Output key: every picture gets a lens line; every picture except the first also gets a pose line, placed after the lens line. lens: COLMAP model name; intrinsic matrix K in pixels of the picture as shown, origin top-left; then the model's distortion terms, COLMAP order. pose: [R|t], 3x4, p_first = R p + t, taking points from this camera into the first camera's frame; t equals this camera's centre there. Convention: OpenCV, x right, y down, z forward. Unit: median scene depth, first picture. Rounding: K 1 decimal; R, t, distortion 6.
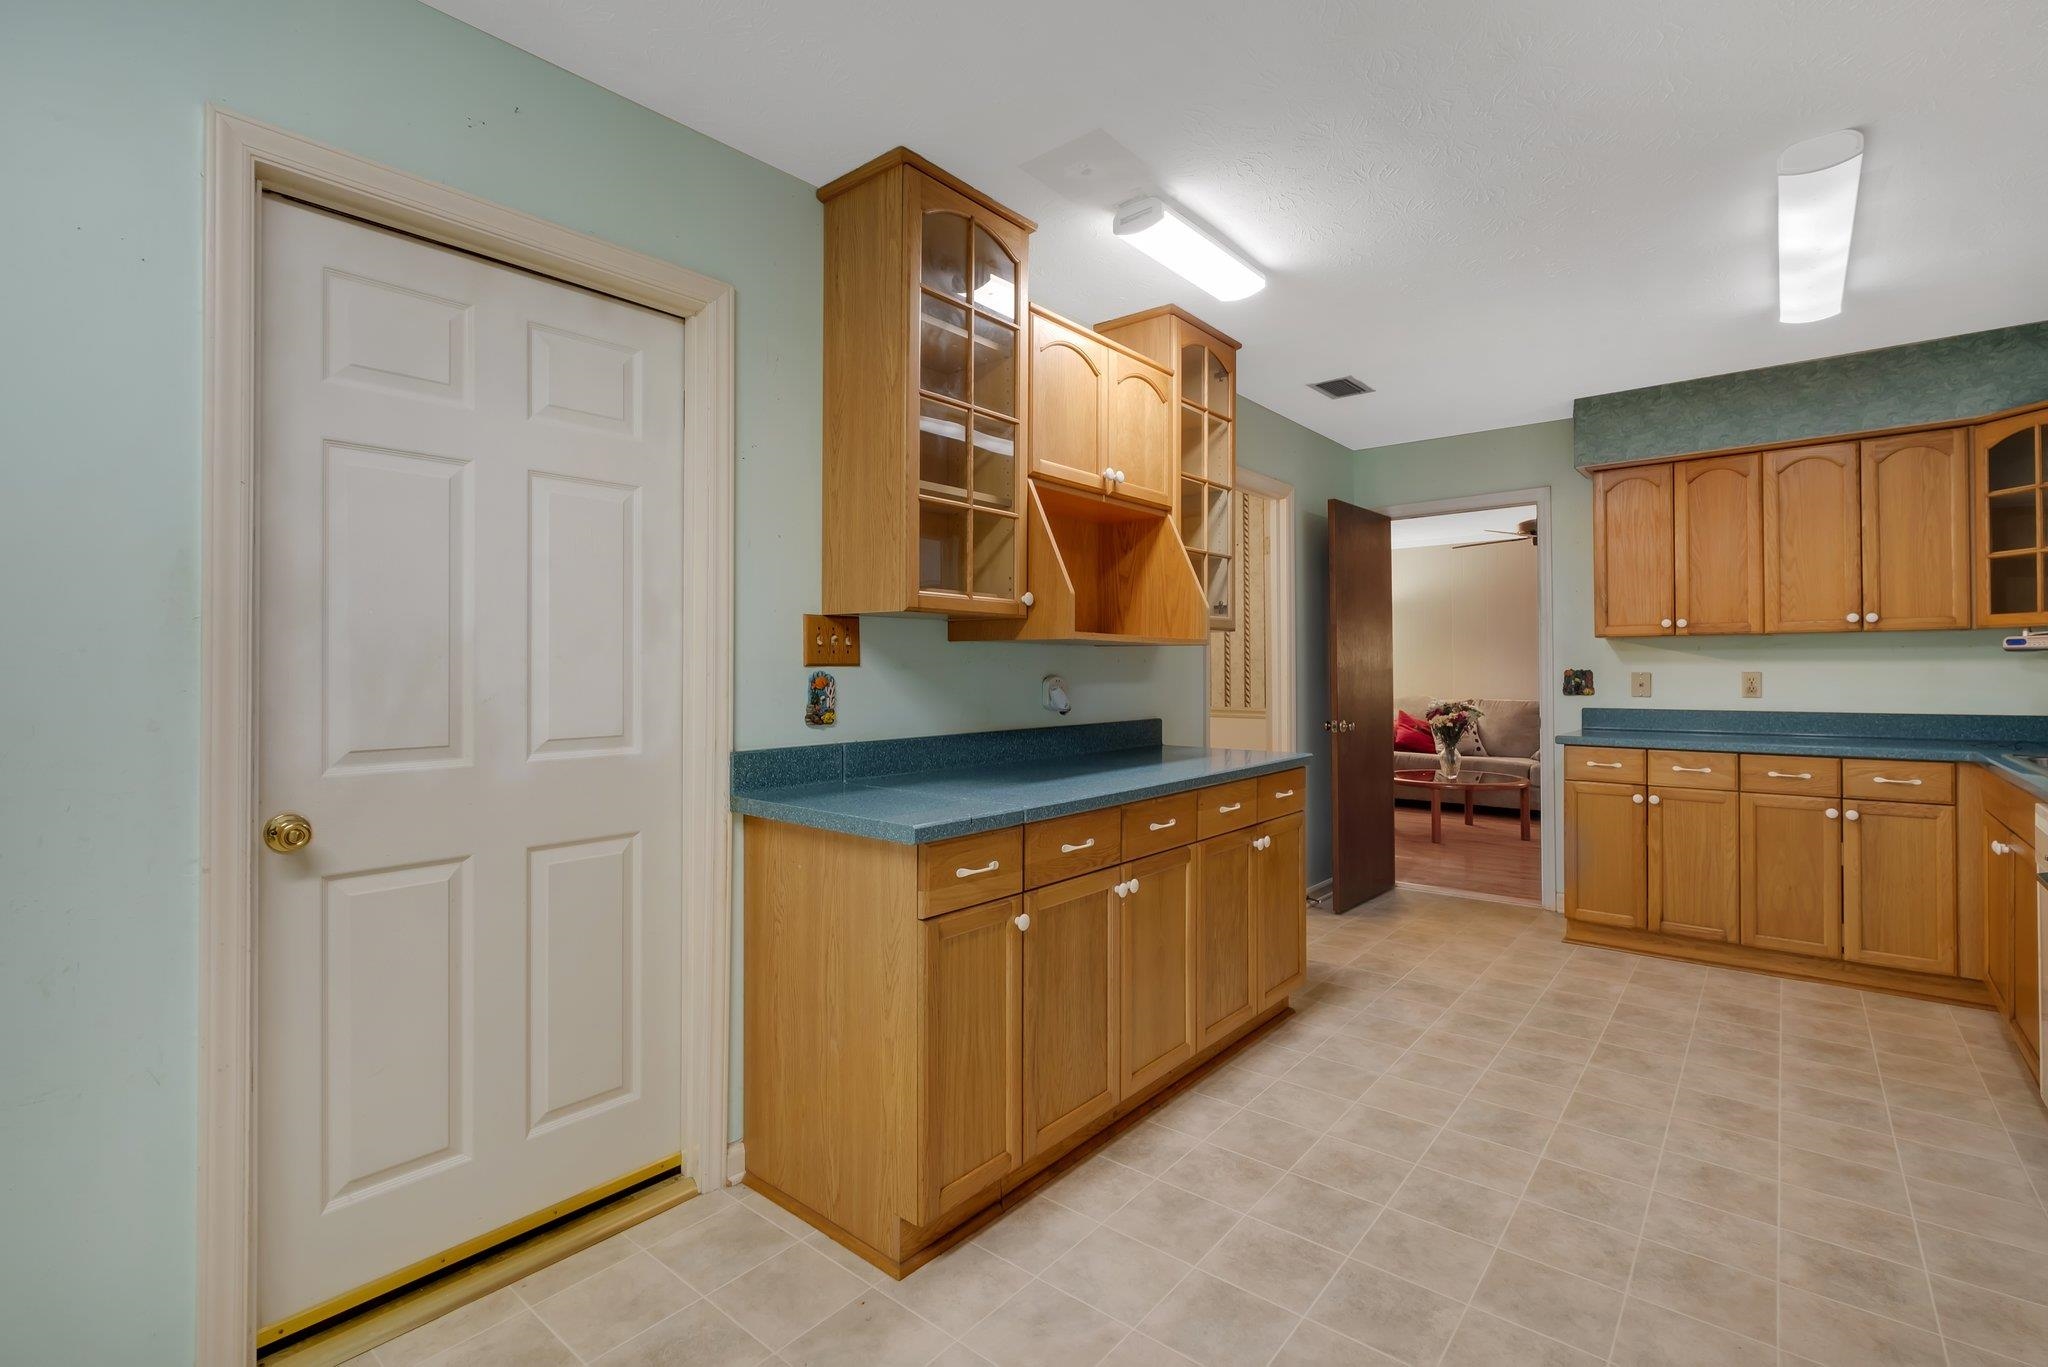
lens RADIAL K [[924.5, 0, 1026.4], [0, 924.5, 665.9], [0, 0, 1]] dist [0.002738, -0.002468]
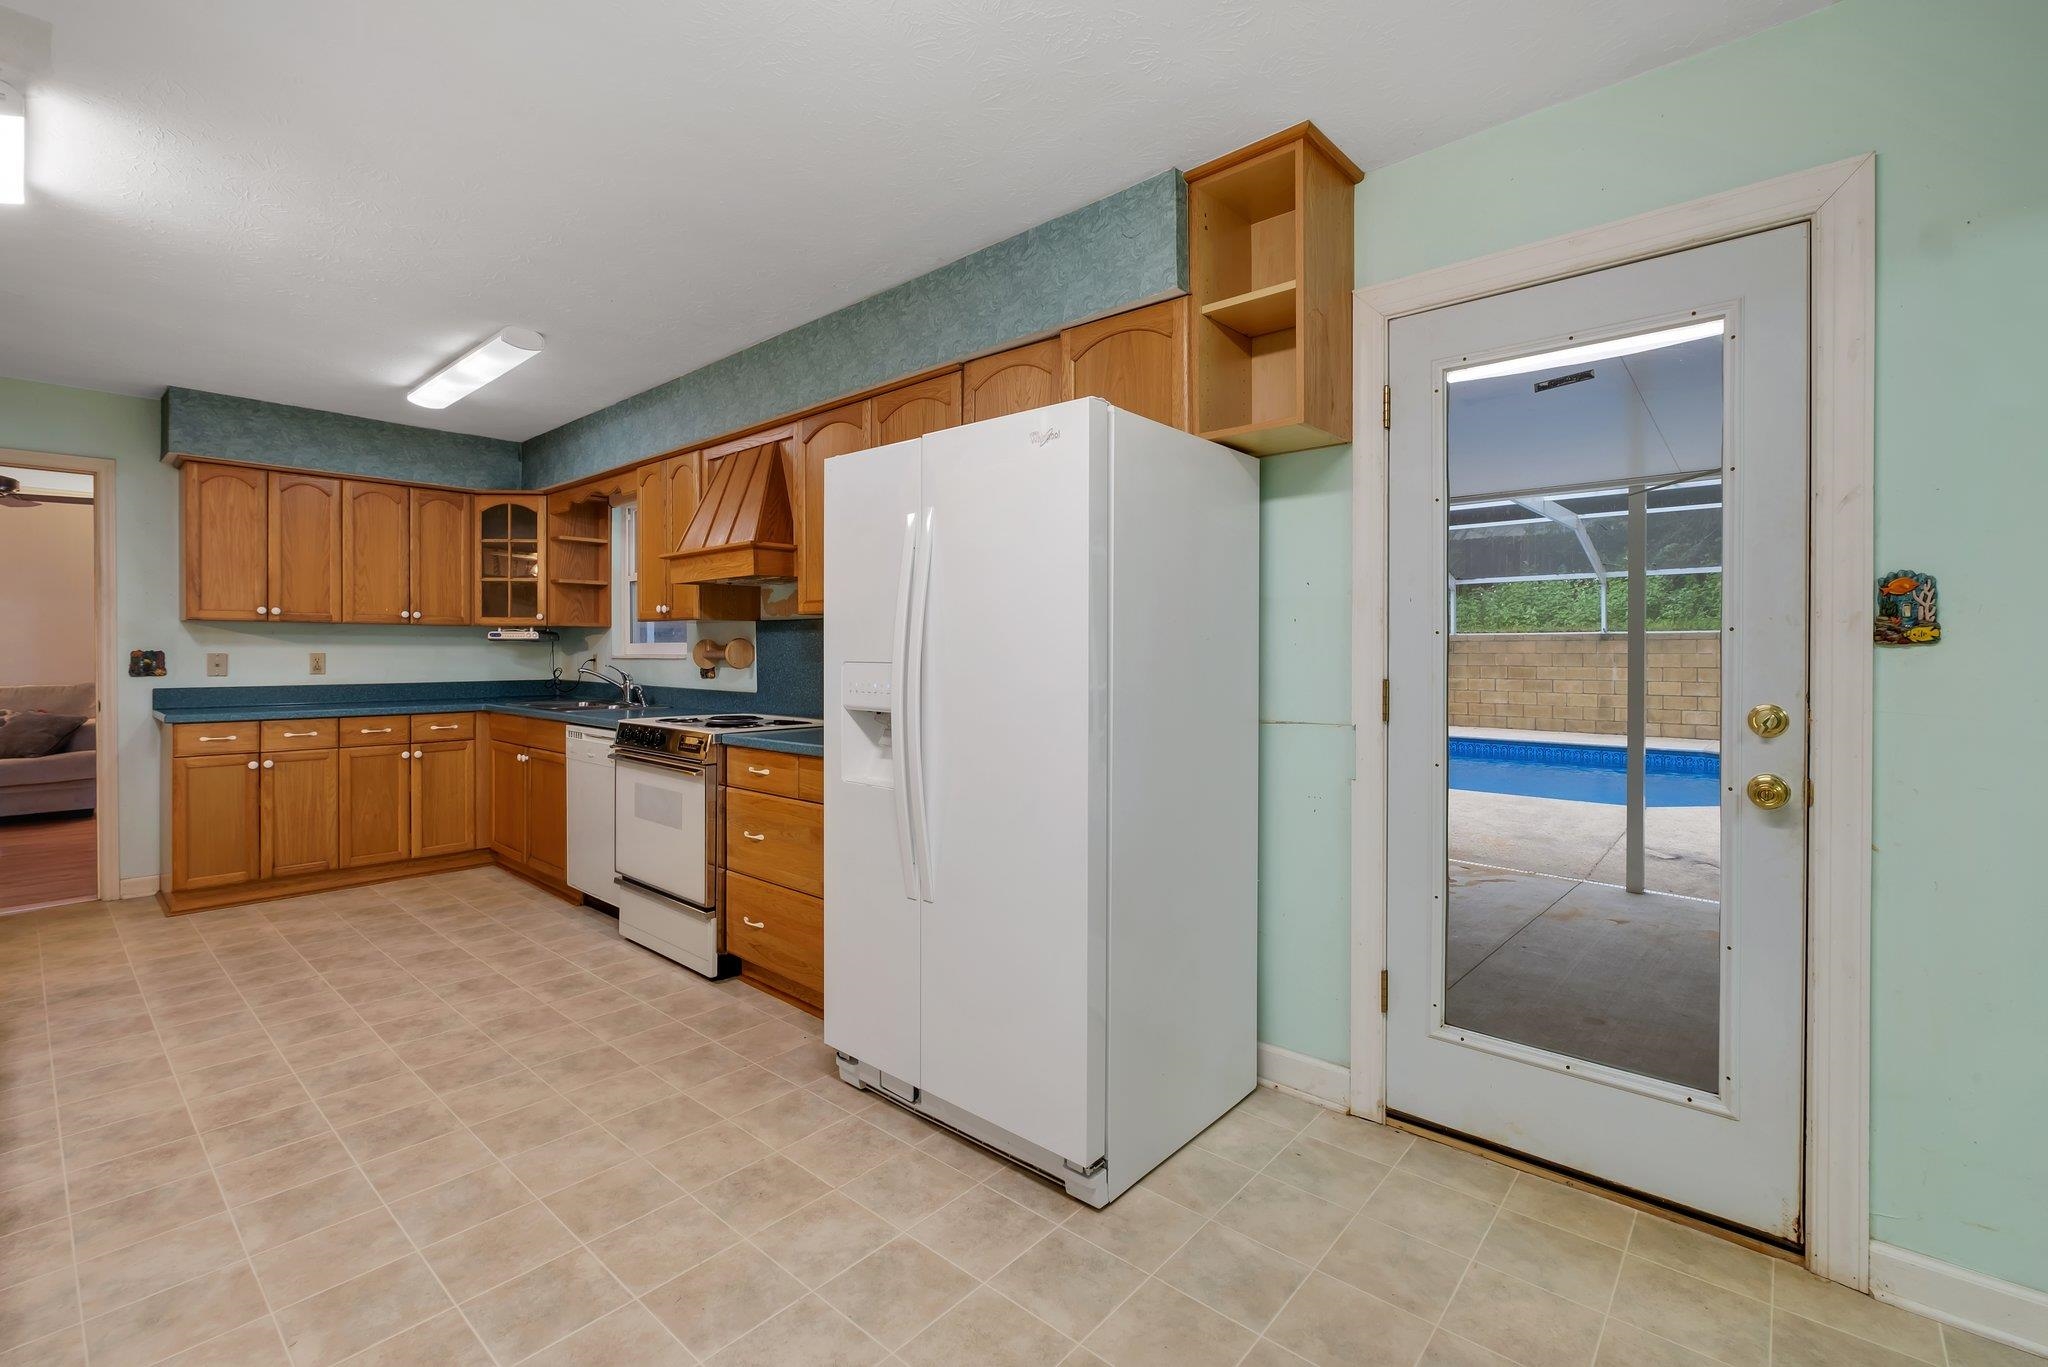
lens RADIAL K [[924.5, 0, 1025.7], [0, 924.5, 674.2], [0, 0, 1]] dist [0.002738, -0.002468]
pose [[0.017737, -0.016789, 0.999702, -0.508323], [-0.005872, 0.999840, 0.016895, 0.009335], [-0.999825, -0.006170, 0.017636, 0.046194]]
